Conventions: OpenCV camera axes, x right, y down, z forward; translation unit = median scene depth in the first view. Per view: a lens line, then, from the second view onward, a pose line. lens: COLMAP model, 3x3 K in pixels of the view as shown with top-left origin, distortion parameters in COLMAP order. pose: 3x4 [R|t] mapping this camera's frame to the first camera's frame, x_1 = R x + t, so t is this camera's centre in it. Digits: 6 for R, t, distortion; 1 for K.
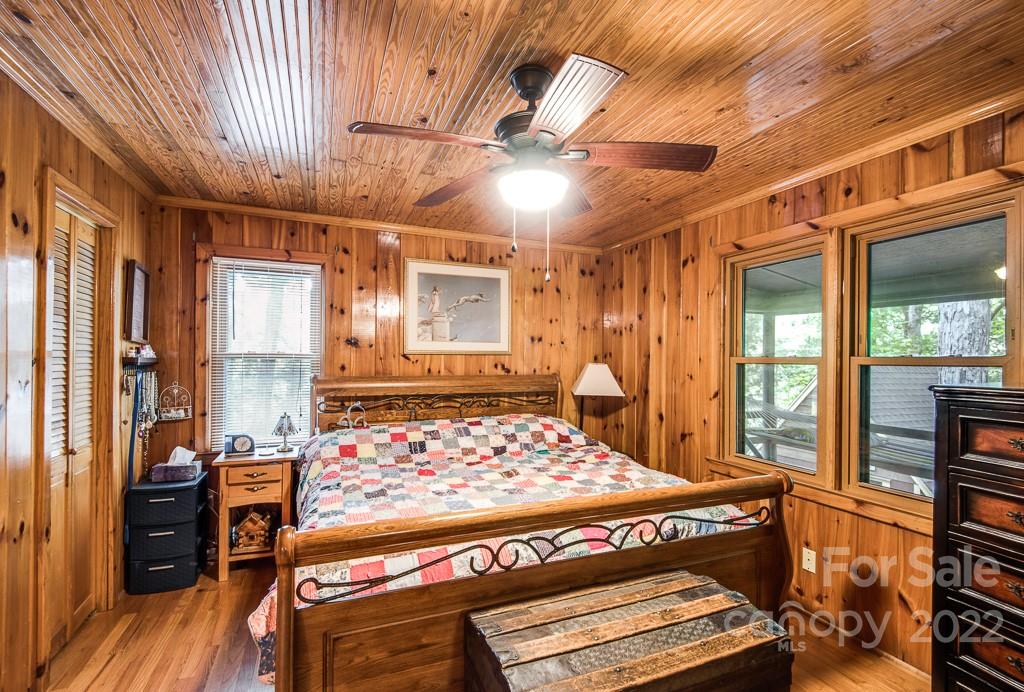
lens RADIAL K [[468.6, 0, 524.7], [0, 468.6, 356.6], [0, 0, 1]] dist [0.019952, -0.015220]
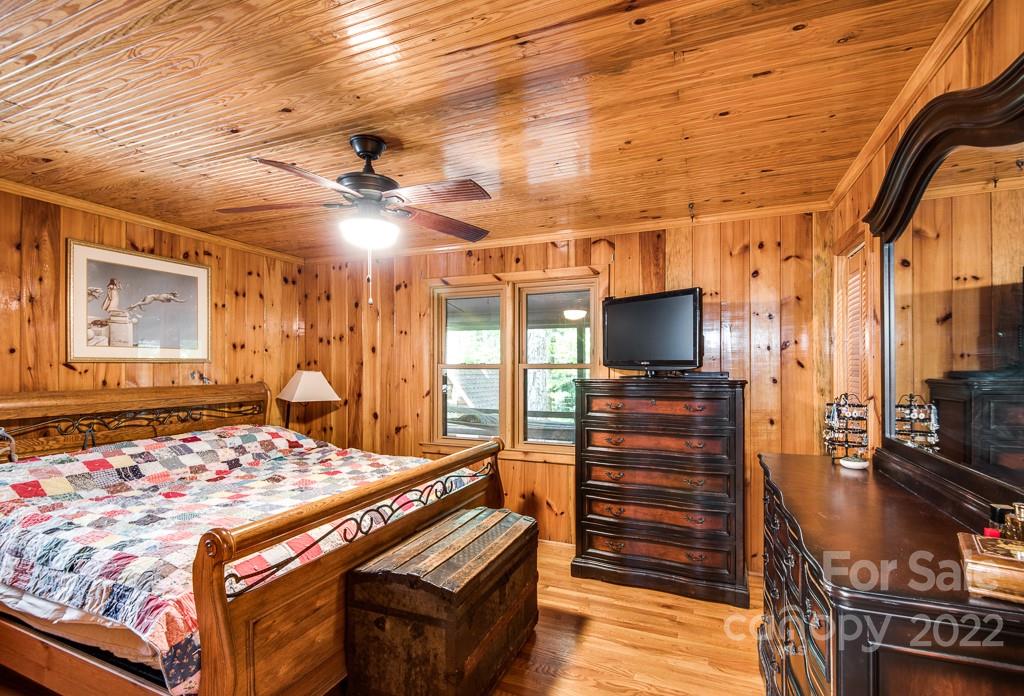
lens RADIAL K [[468.6, 0, 523.9], [0, 468.6, 362.4], [0, 0, 1]] dist [0.019952, -0.015220]
pose [[0.703125, -0.001713, 0.711065, -0.353694], [0.002721, 0.999996, -0.000282, -0.003797], [-0.711061, 0.002133, 0.703127, -0.106568]]
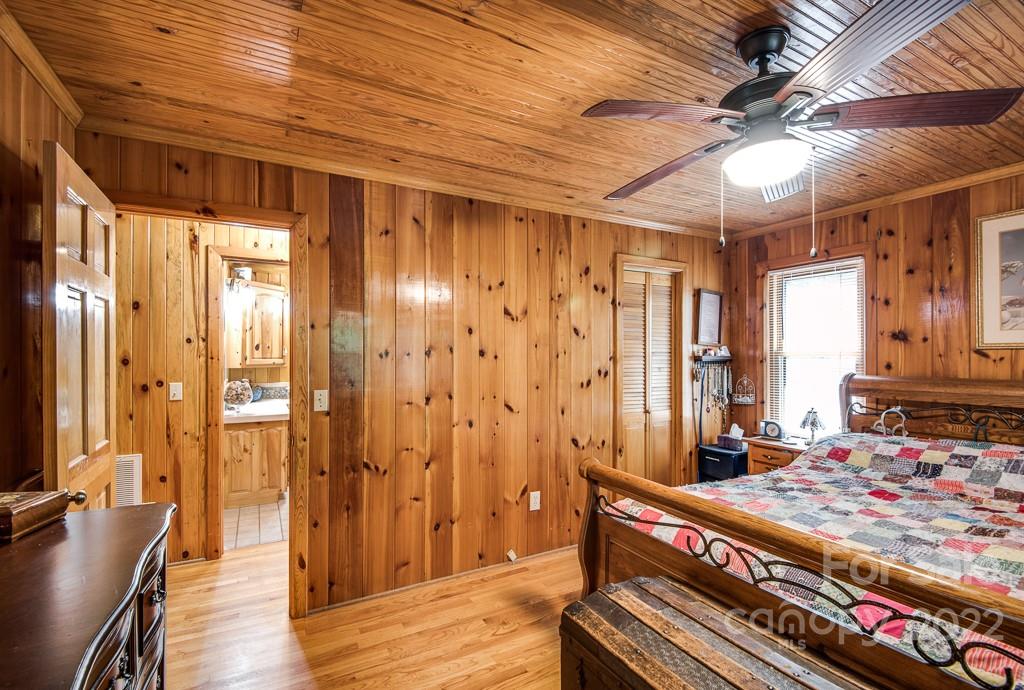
lens RADIAL K [[468.6, 0, 511.0], [0, 468.6, 350.9], [0, 0, 1]] dist [0.019952, -0.015220]
pose [[0.093696, -0.015998, -0.995472, 0.513864], [0.007149, 0.999856, -0.015395, 0.003954], [0.995575, -0.005674, 0.093797, 0.261204]]
